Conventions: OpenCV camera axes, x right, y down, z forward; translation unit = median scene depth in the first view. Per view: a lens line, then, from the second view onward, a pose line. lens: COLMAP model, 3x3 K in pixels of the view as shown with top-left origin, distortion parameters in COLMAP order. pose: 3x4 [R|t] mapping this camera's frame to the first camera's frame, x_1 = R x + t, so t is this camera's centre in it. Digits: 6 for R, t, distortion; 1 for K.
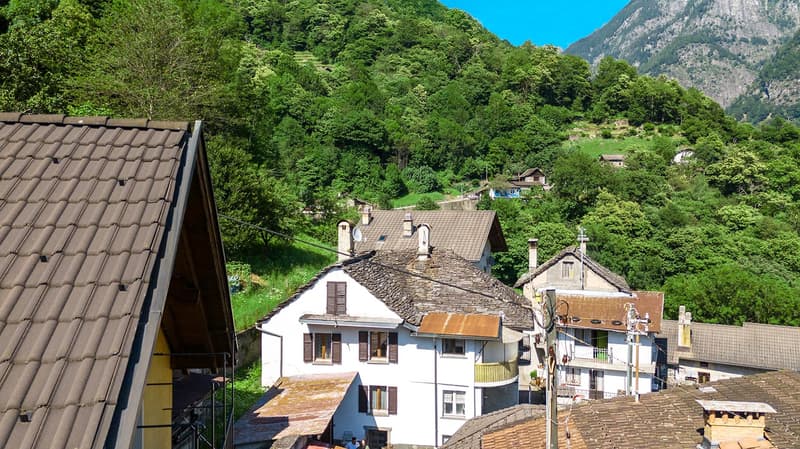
lens RADIAL K [[590.0, 0, 400.0], [0, 590.0, 224.5], [0, 0, 1]] dist [0.051864, 0.000032]
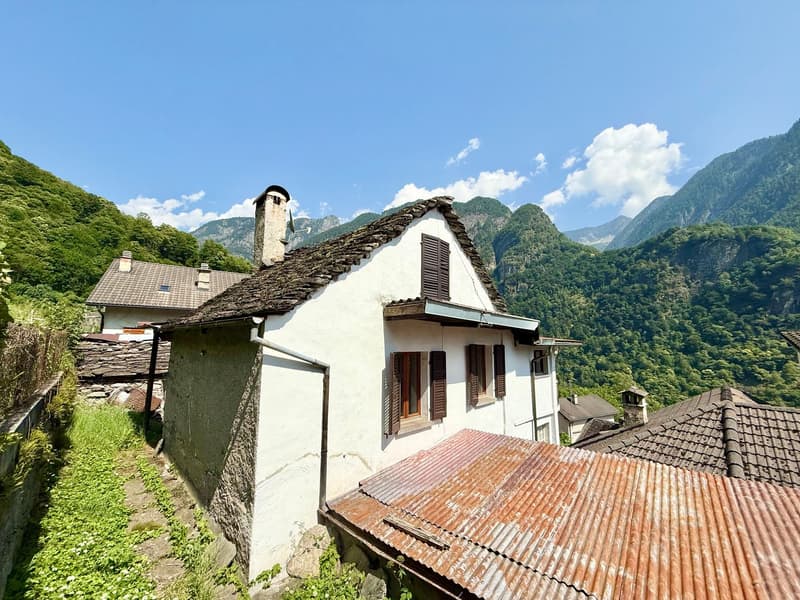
lens RADIAL K [[317.8, 0, 397.5], [0, 317.8, 299.8], [0, 0, 1]] dist [0.000218, -0.000476]
pose [[0.584539, 0.113333, 0.803411, -0.042739], [0.011807, 0.988903, -0.148091, 0.024133], [-0.811280, 0.096051, 0.576715, 0.117031]]
